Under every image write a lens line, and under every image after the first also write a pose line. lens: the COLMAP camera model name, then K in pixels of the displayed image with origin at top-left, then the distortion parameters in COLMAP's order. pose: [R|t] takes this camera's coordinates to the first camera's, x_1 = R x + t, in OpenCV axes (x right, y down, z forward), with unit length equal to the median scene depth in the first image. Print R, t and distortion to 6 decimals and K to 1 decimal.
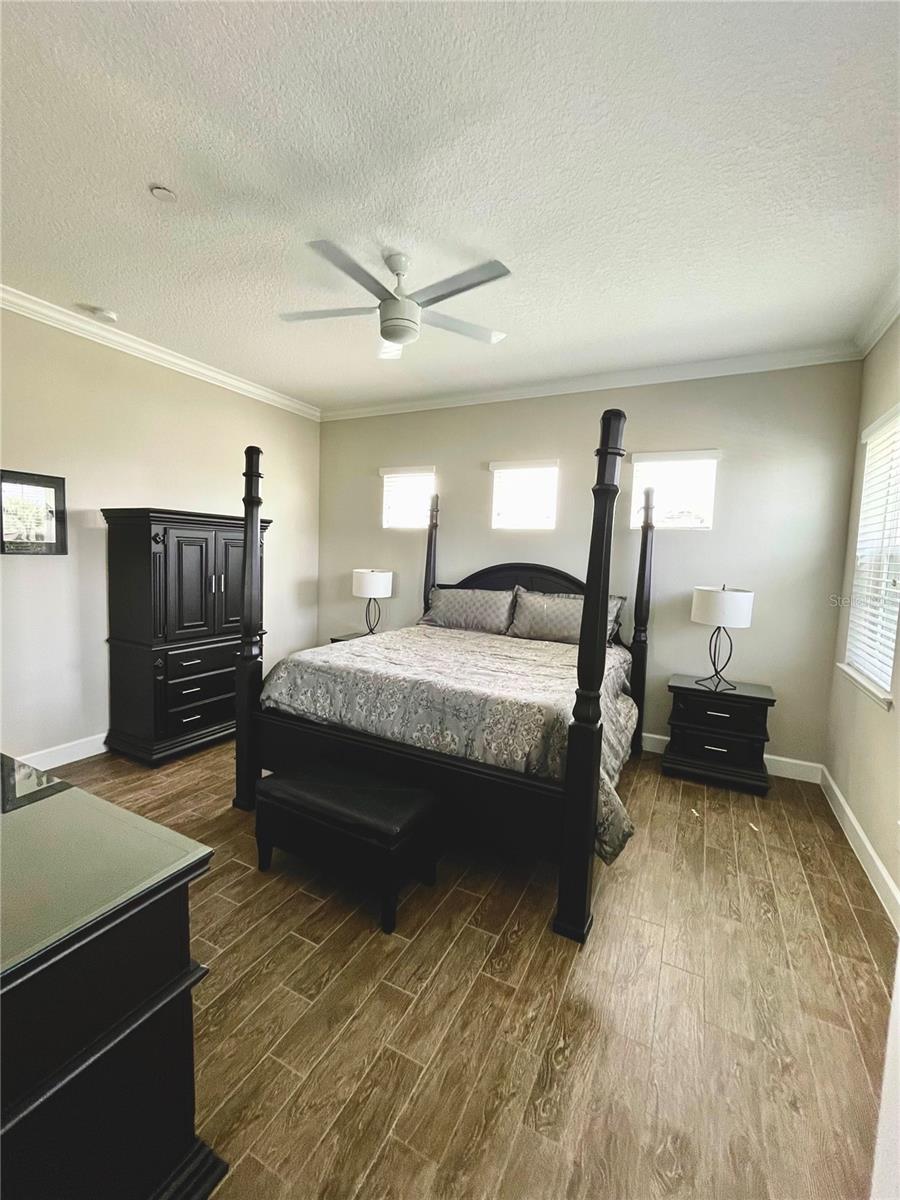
lens RADIAL K [[501.5, 0, 452.0], [0, 501.5, 594.6], [0, 0, 1]] dist [-0.008687, -0.000081]
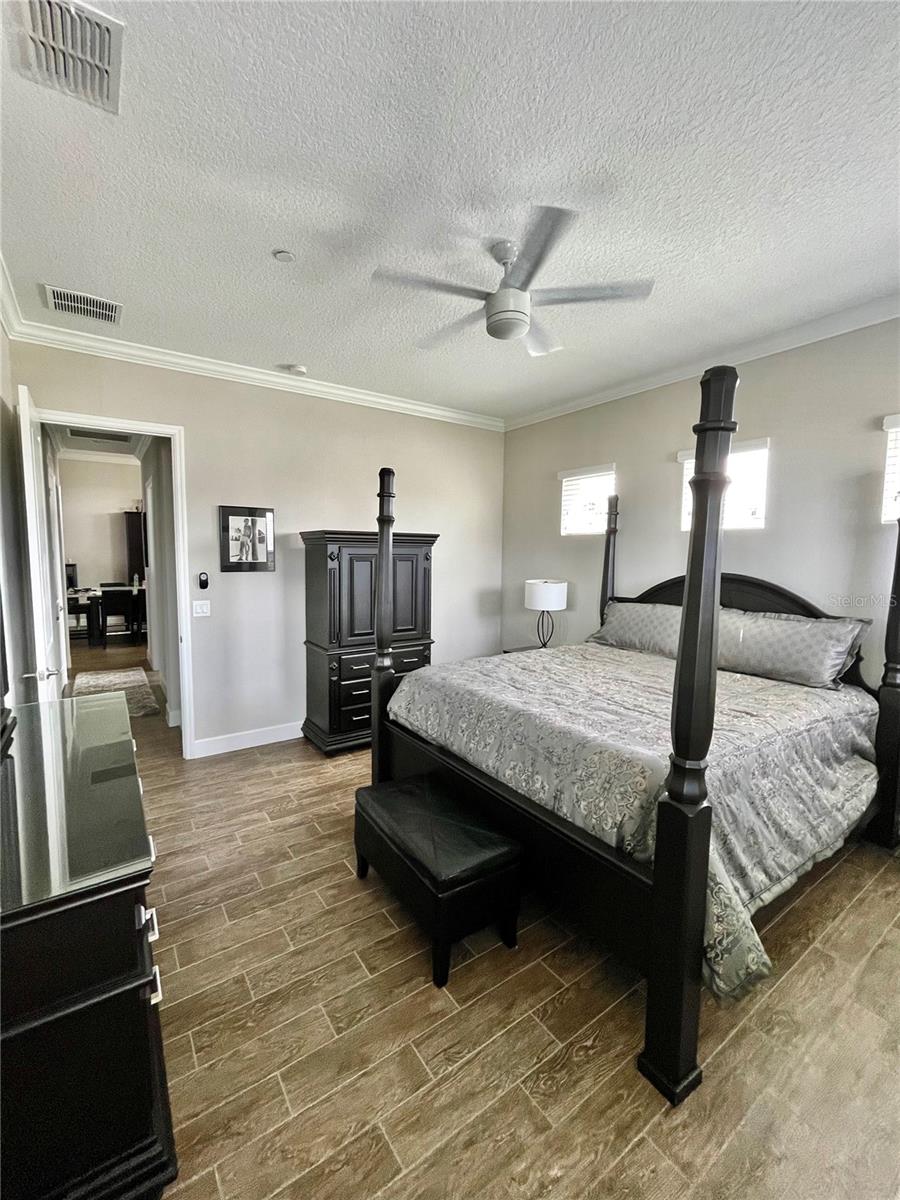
lens RADIAL K [[501.5, 0, 452.0], [0, 501.5, 594.6], [0, 0, 1]] dist [-0.008687, -0.000081]
pose [[0.881680, 0.009917, -0.471744, 0.237097], [-0.014622, 0.999873, -0.006309, -0.026963], [0.471622, 0.012460, 0.881713, 0.153378]]
